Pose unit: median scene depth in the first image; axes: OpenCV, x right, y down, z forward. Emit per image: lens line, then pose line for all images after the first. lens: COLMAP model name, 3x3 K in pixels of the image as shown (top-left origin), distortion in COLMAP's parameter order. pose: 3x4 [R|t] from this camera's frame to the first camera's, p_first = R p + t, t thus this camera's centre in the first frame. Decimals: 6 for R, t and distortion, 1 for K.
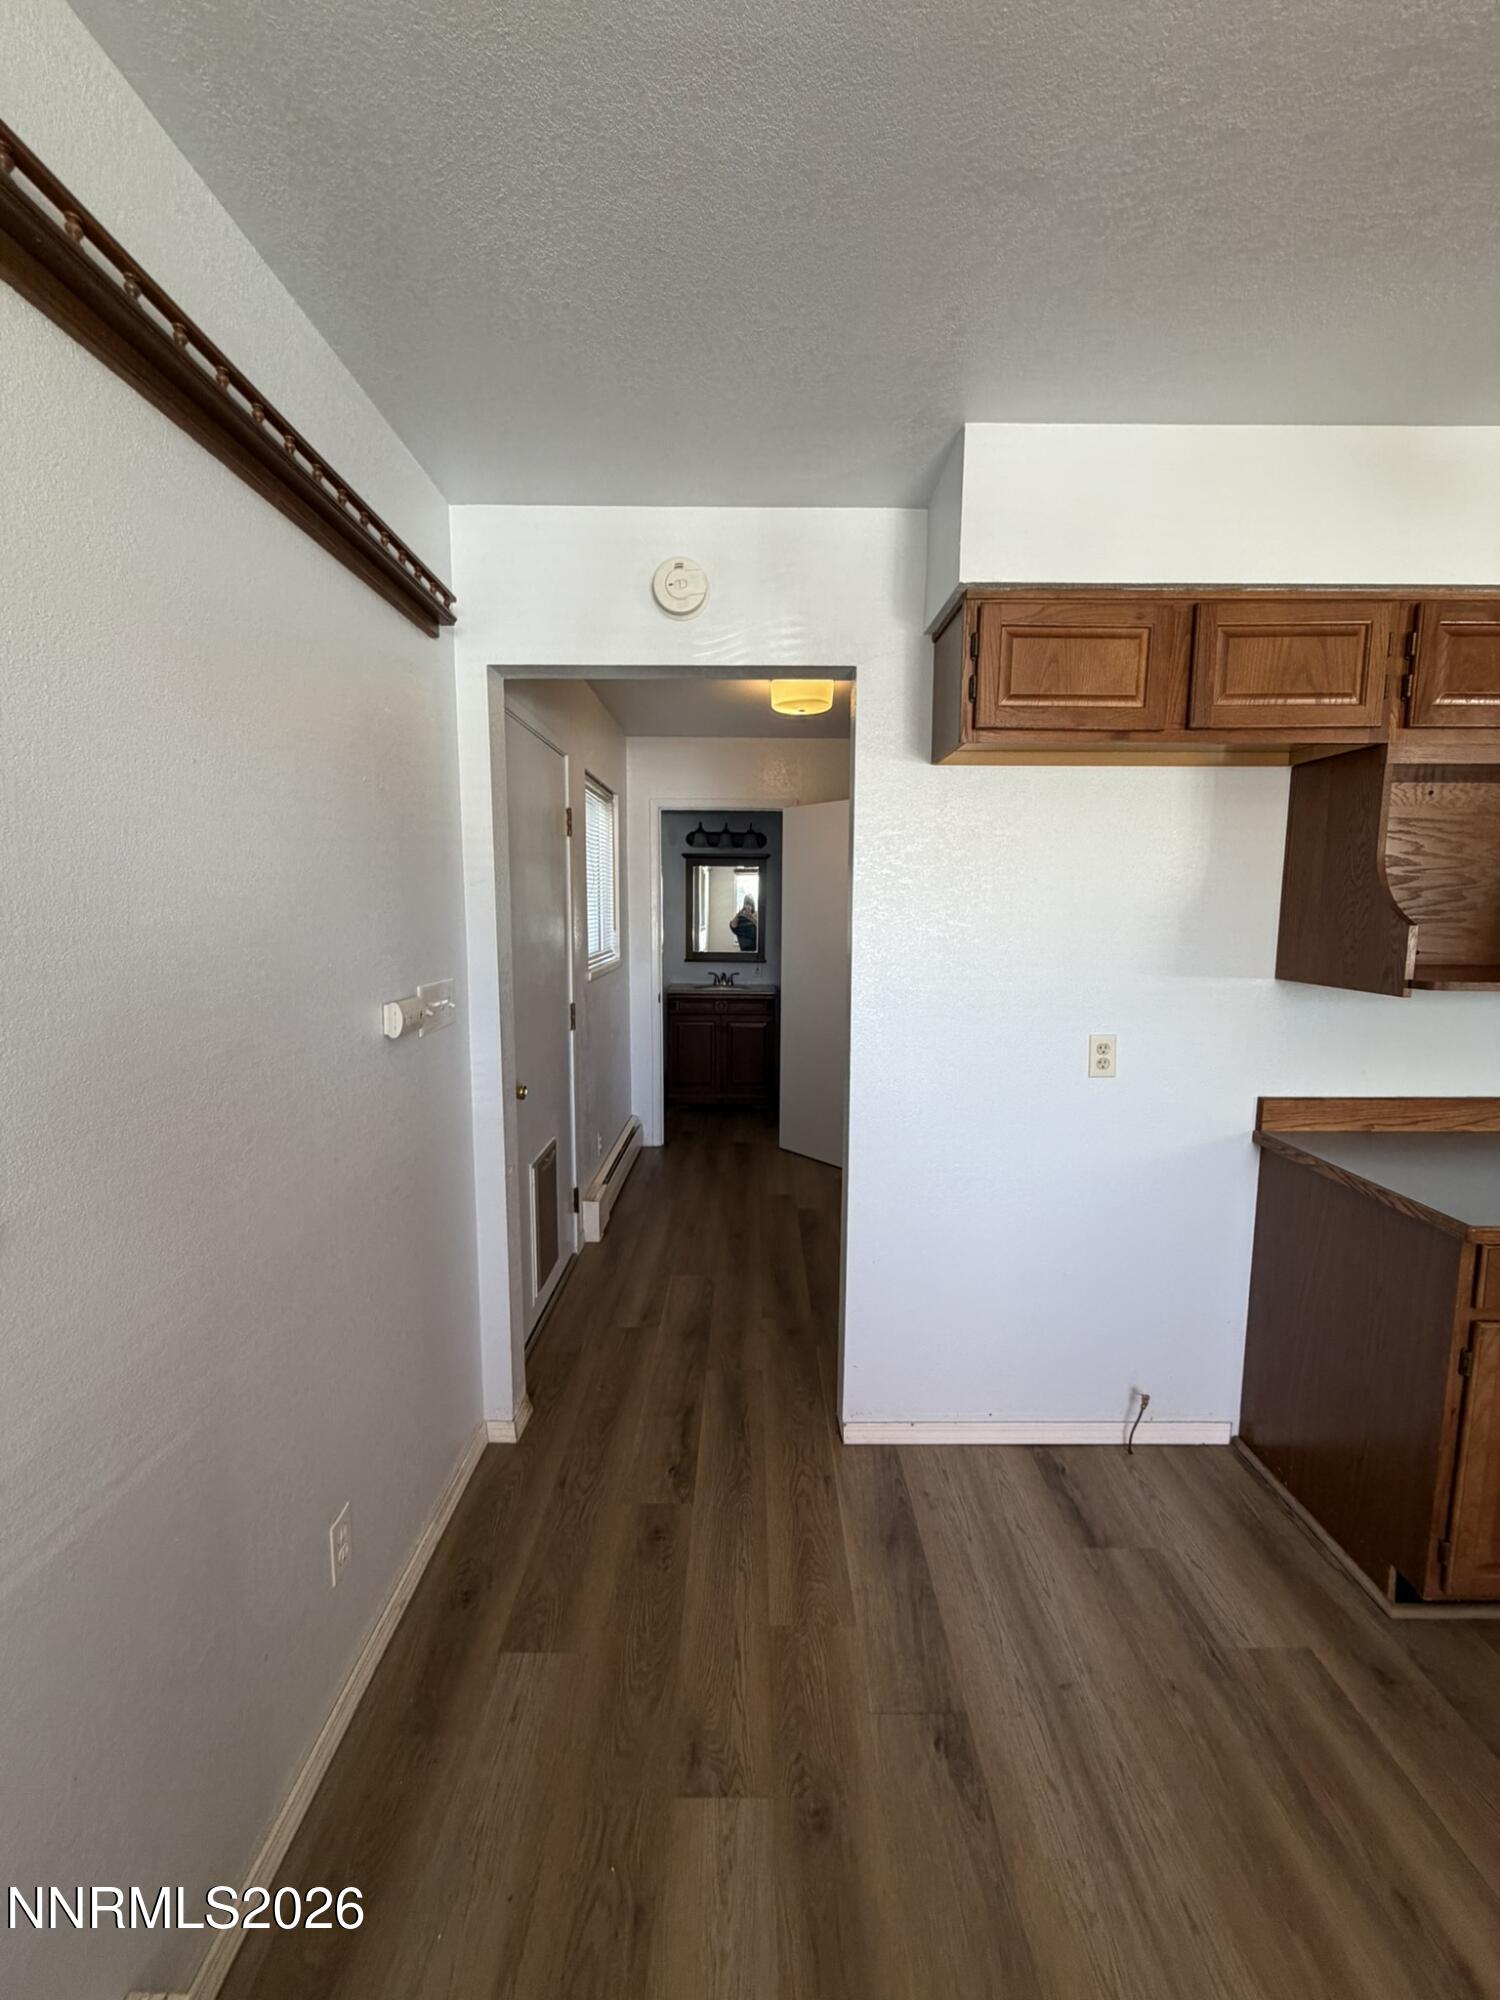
lens RADIAL K [[800.3, 0, 754.7], [0, 800.3, 1001.7], [0, 0, 1]] dist [-0.001608, 0.000426]
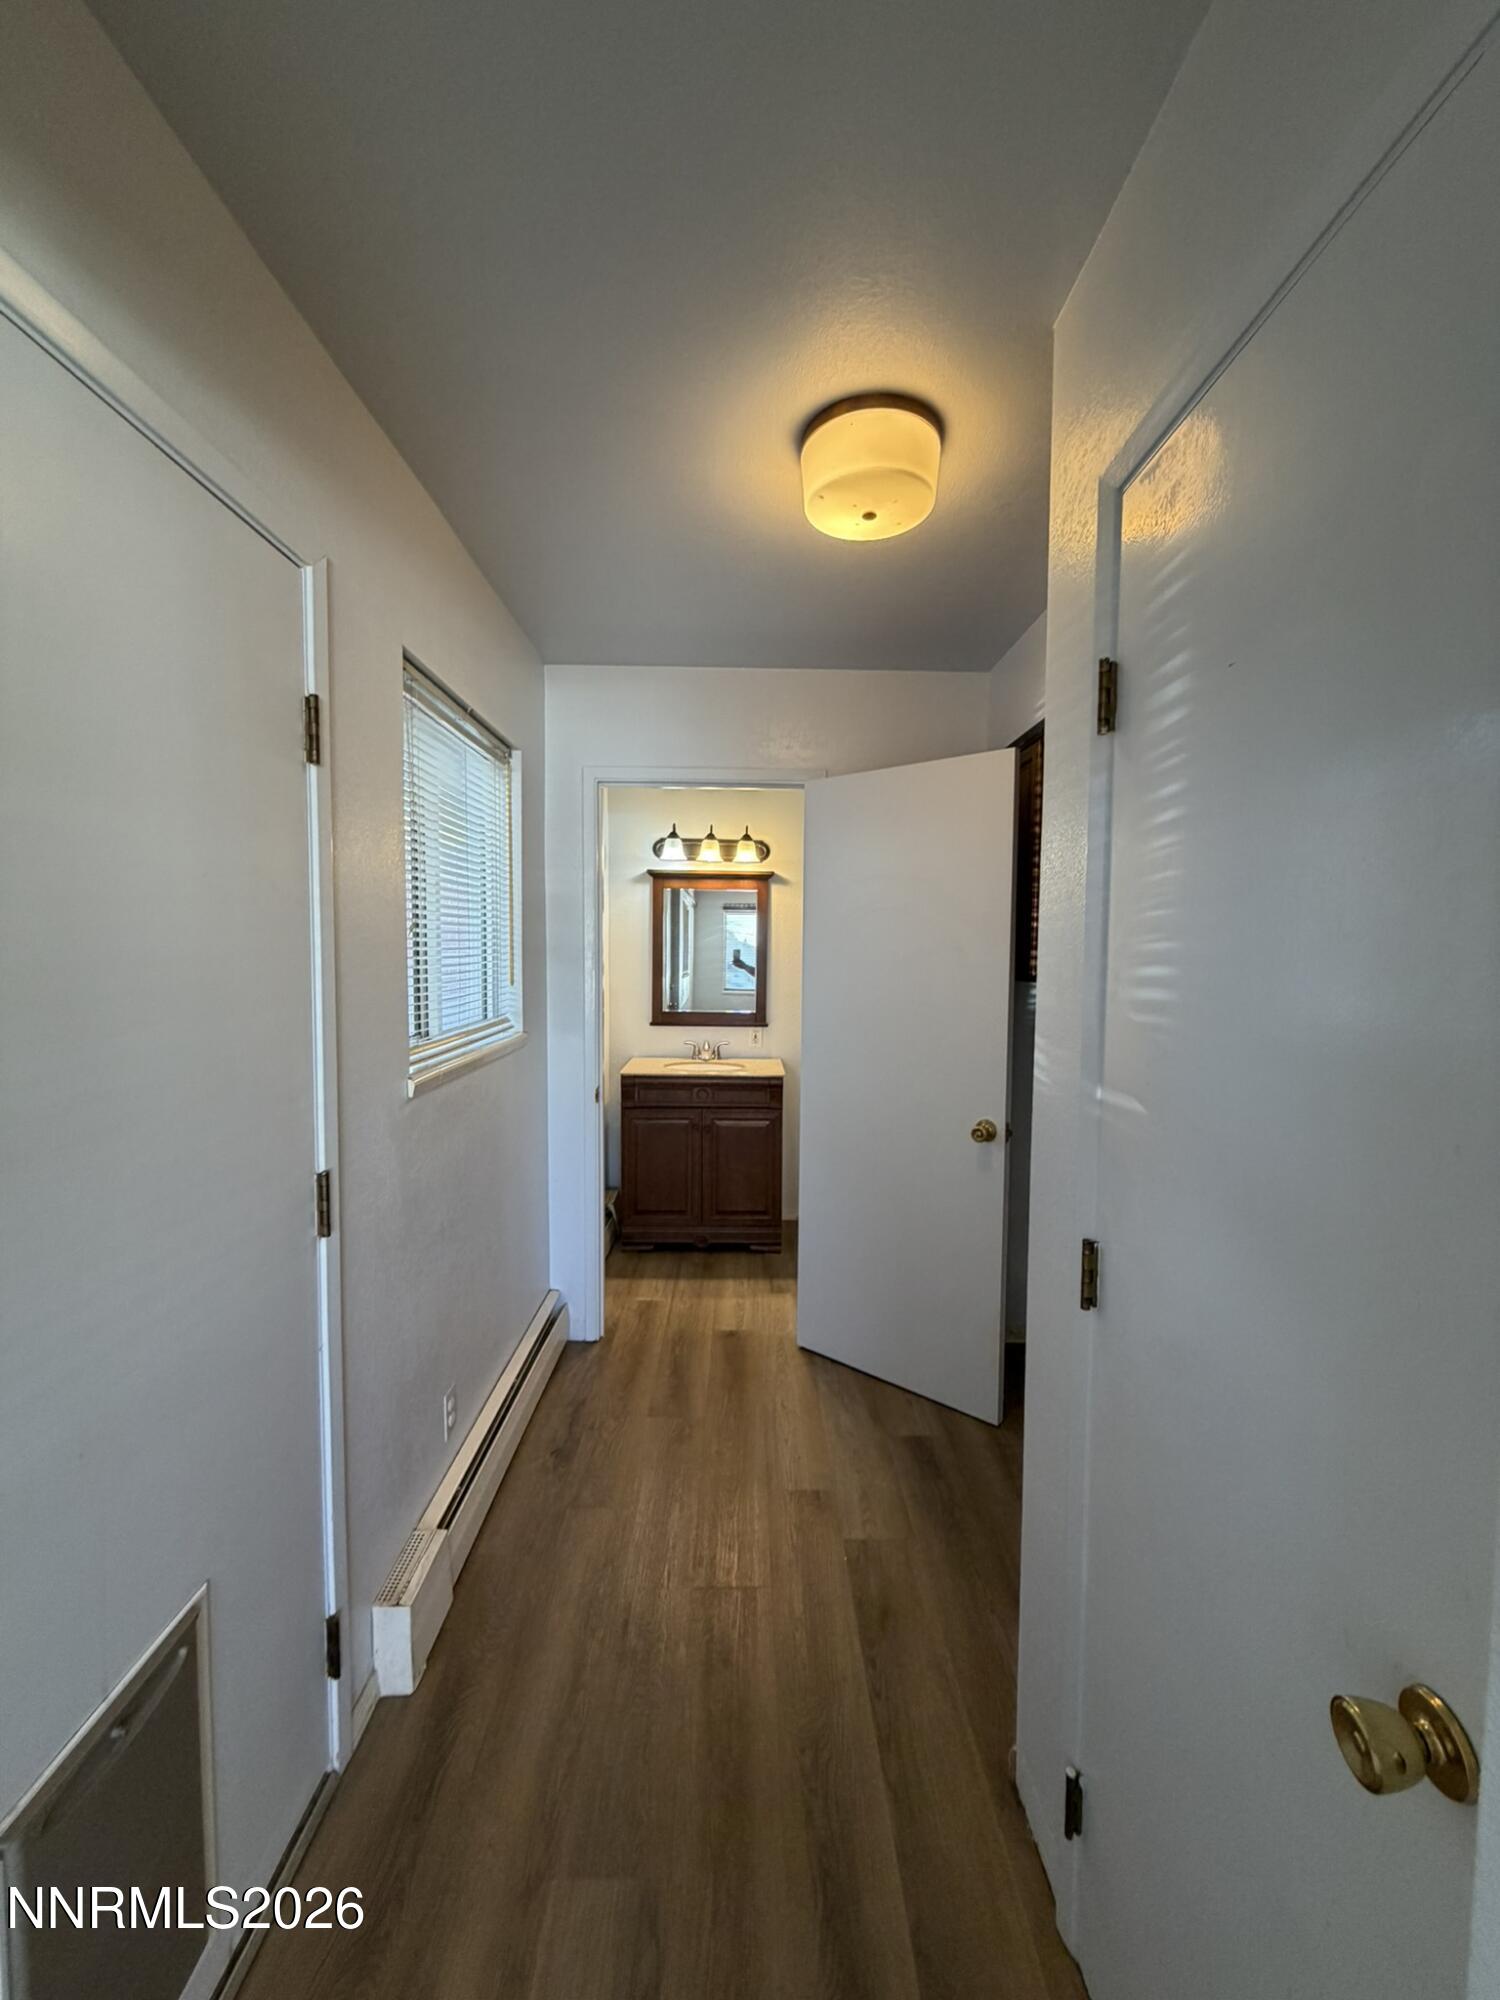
lens RADIAL K [[800.3, 0, 754.7], [0, 800.3, 1001.7], [0, 0, 1]] dist [-0.001608, 0.000426]
pose [[0.999903, 0.003035, 0.013577, -0.009745], [-0.002289, 0.998503, -0.054651, -0.045855], [-0.013722, 0.054614, 0.998413, 0.422992]]
